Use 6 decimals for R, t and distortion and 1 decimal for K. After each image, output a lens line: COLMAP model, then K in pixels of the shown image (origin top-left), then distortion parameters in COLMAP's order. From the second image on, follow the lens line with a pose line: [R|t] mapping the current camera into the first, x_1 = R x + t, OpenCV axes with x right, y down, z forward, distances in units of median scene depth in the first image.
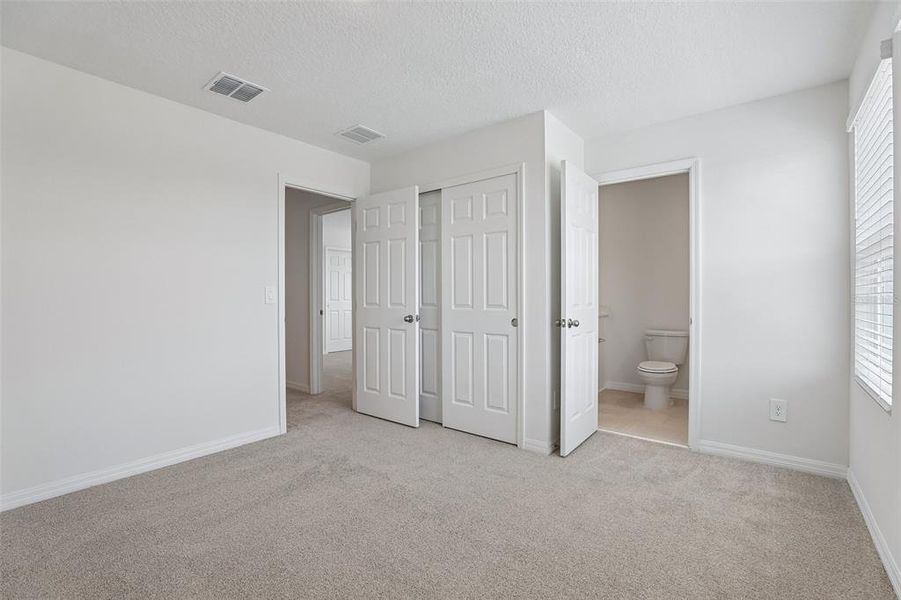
lens RADIAL K [[412.1, 0, 453.7], [0, 412.1, 297.0], [0, 0, 1]] dist [-0.002149, -0.000335]
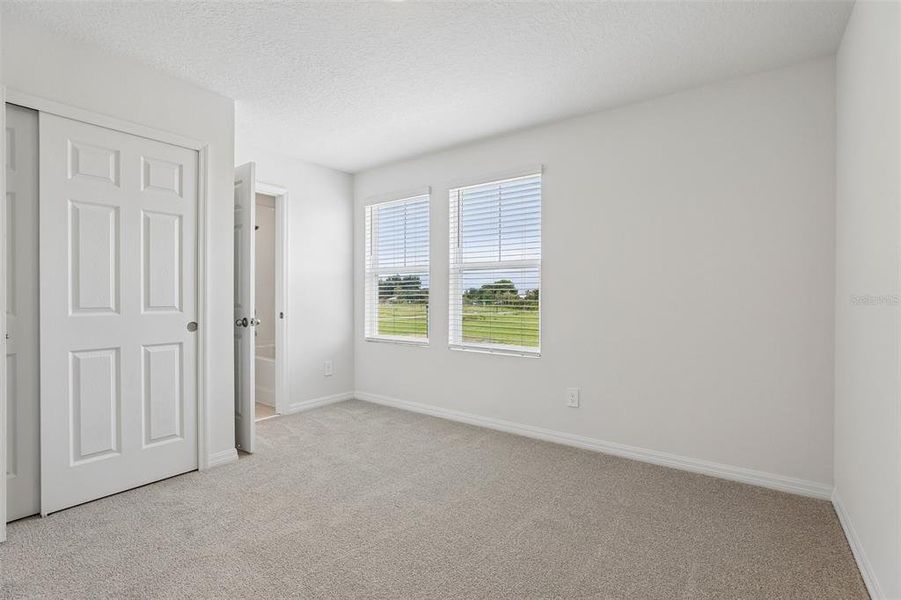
lens RADIAL K [[444.9, 0, 413.7], [0, 444.9, 298.8], [0, 0, 1]] dist [0.000005, 0.000197]
pose [[0.041048, -0.006671, 0.999135, -0.750692], [0.005777, 0.999963, 0.006439, 0.001910], [-0.999140, 0.005508, 0.041085, 0.511946]]
